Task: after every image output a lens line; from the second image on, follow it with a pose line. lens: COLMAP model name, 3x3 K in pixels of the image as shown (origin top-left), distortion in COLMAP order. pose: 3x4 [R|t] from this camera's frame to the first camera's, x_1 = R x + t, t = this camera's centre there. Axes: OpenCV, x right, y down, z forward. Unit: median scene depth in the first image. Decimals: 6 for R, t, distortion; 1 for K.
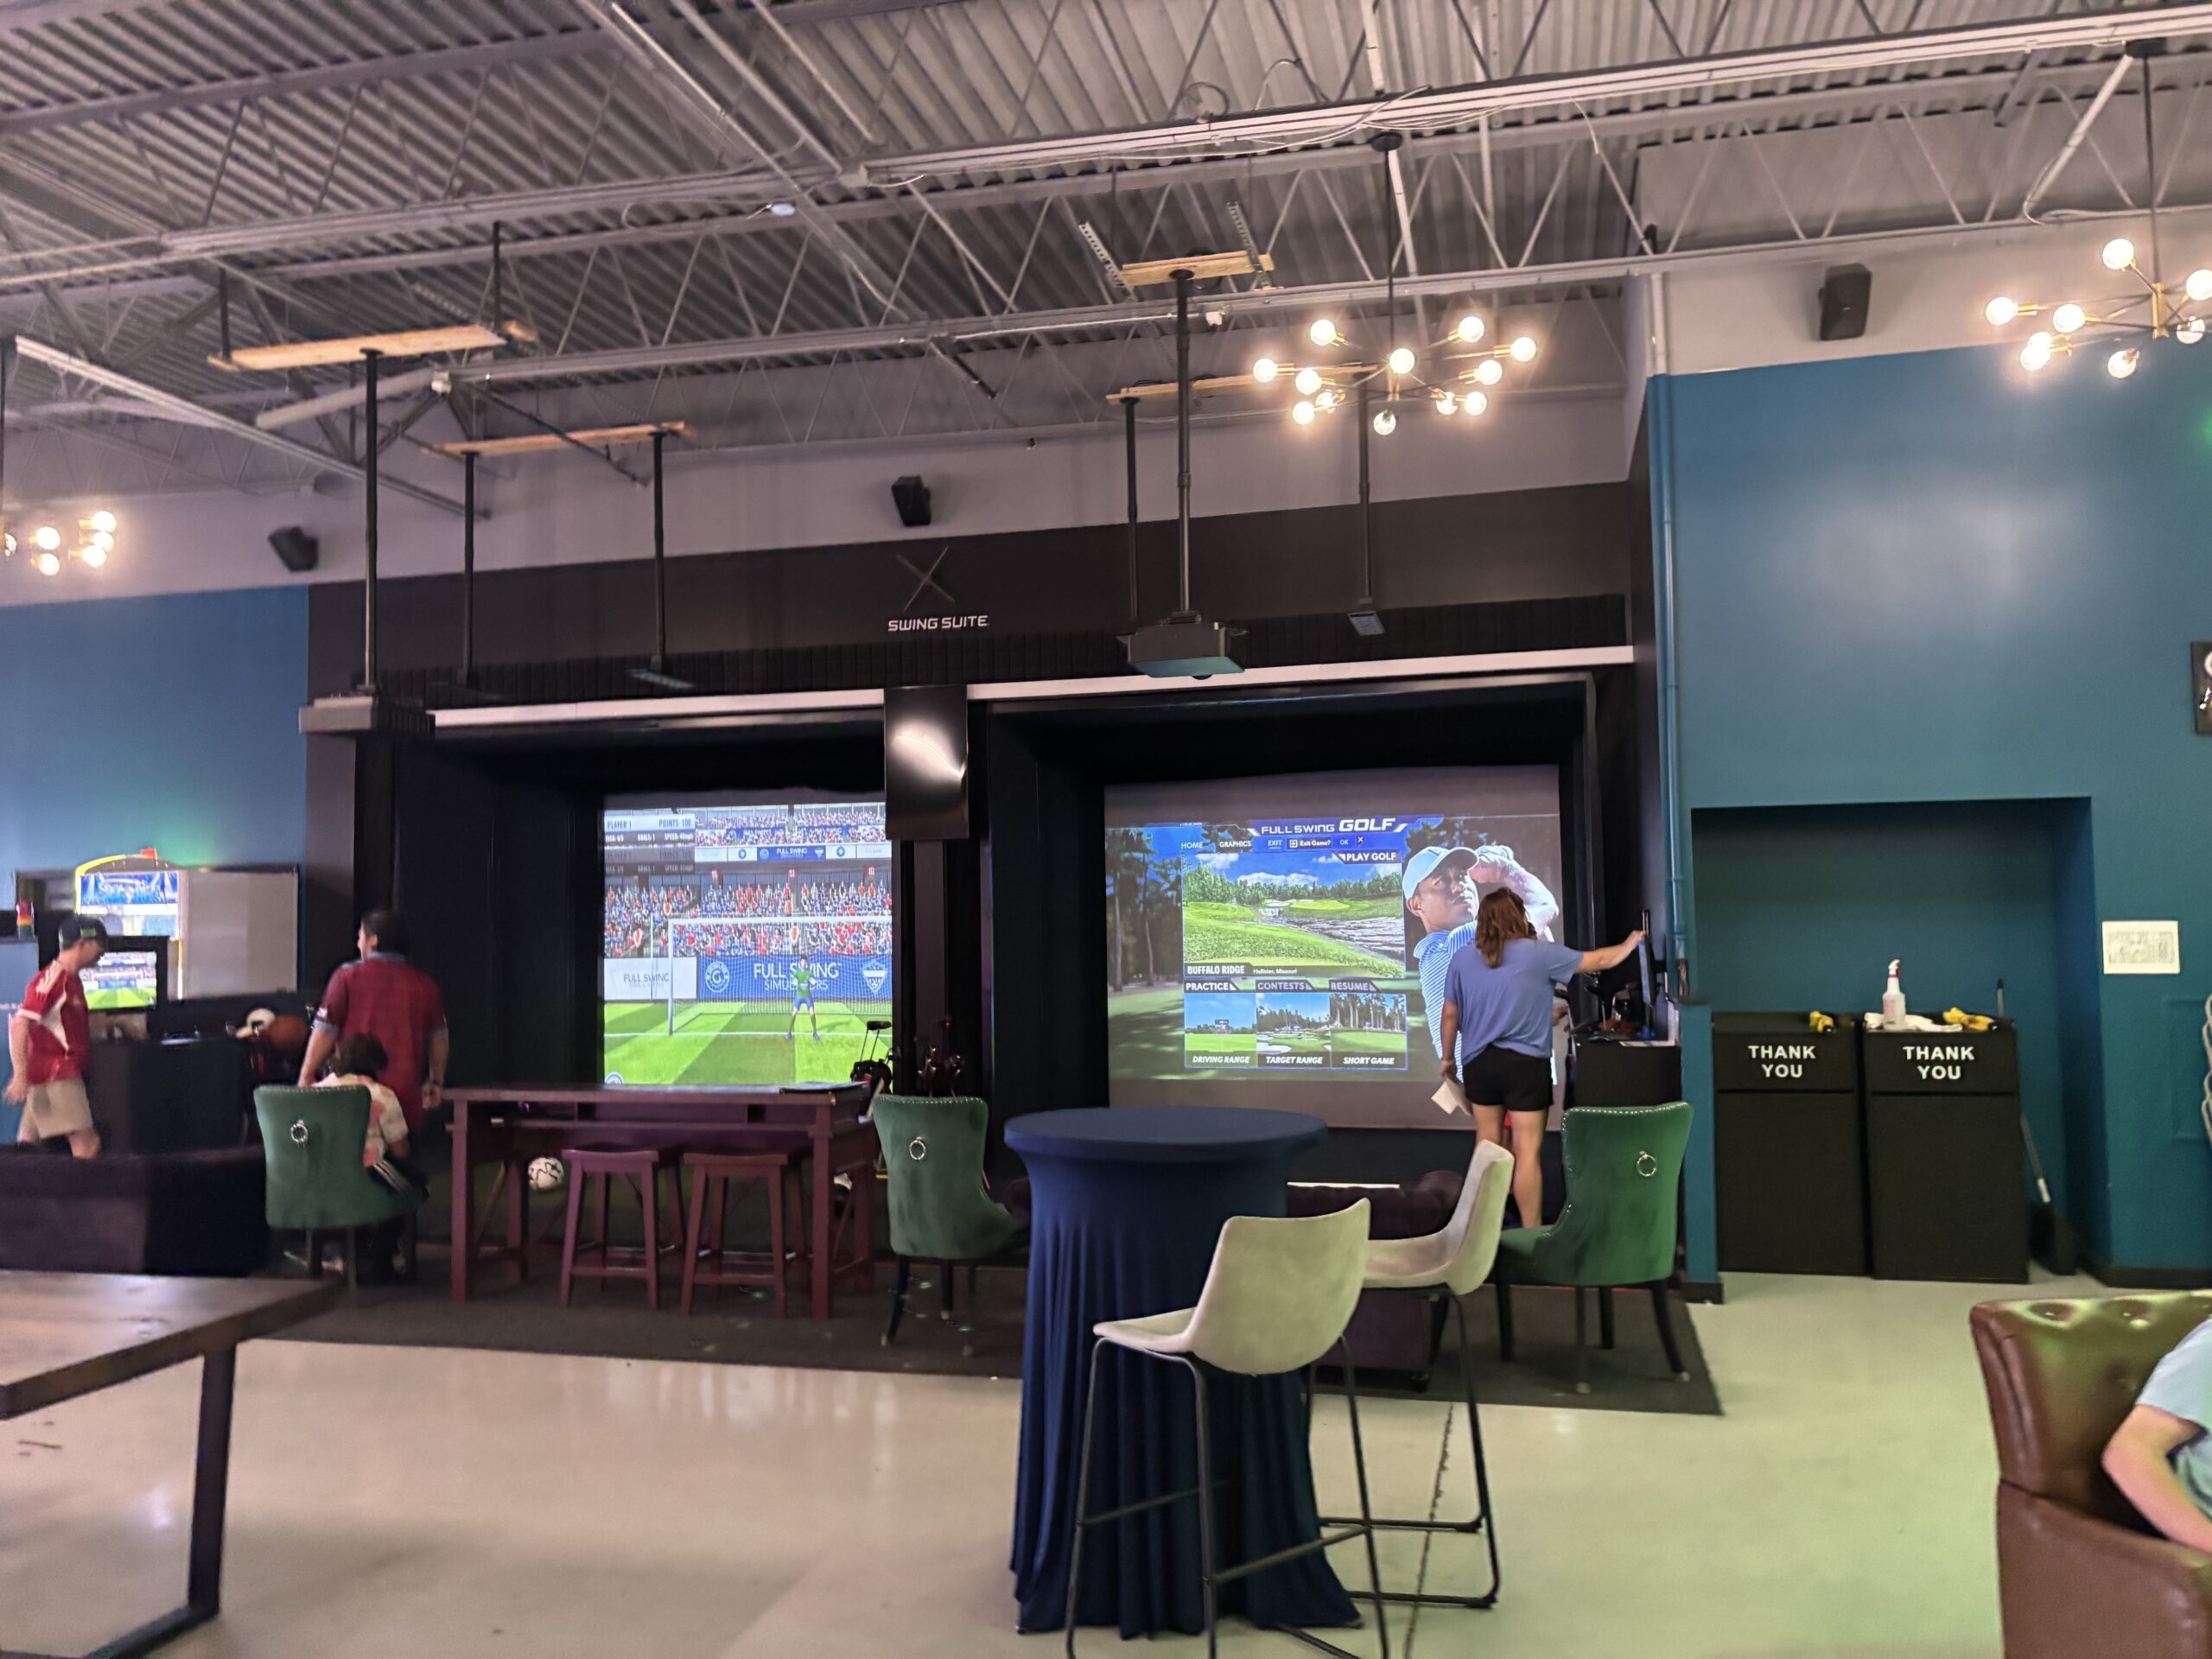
lens RADIAL K [[1713.8, 0, 1107.8], [0, 1713.8, 804.6], [0, 0, 1]] dist [0.081746, -0.116840]
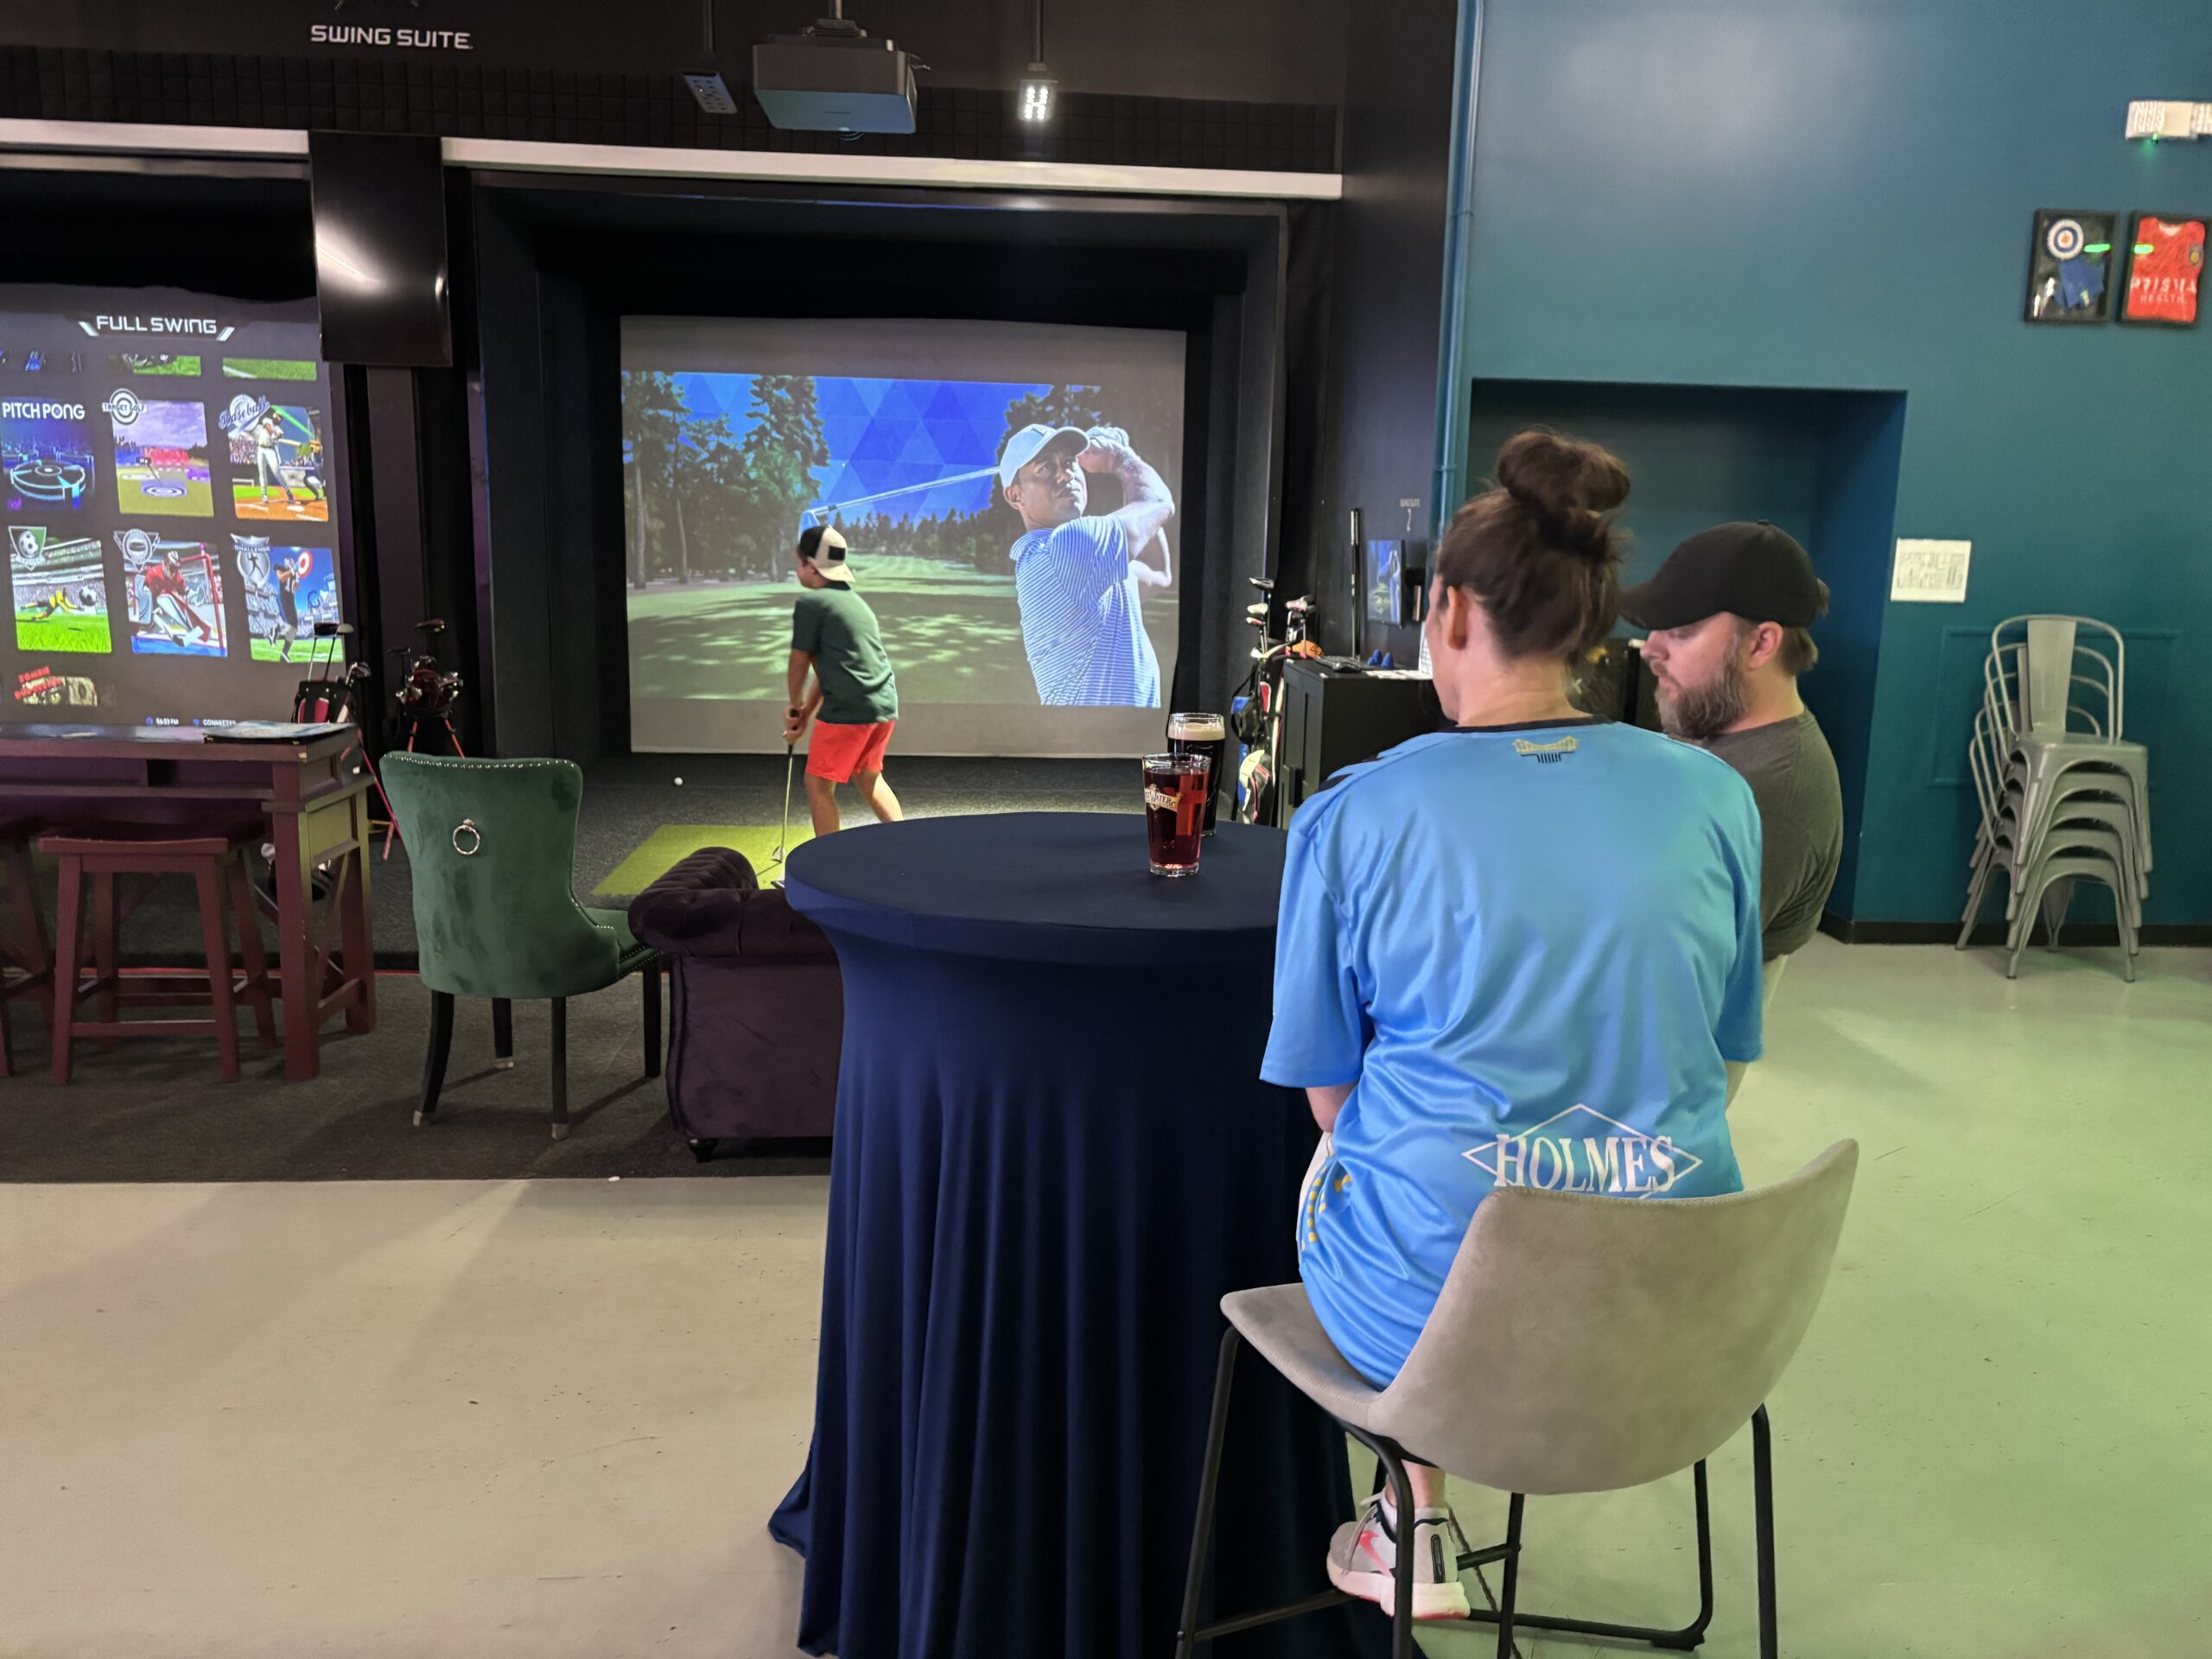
lens RADIAL K [[1713.8, 0, 1107.8], [0, 1713.8, 804.6], [0, 0, 1]] dist [0.081746, -0.116840]
pose [[0.946067, -0.013698, 0.323680, -0.050281], [-0.061267, 0.973512, 0.220275, 0.018095], [-0.318124, -0.228226, 0.920169, 0.184122]]
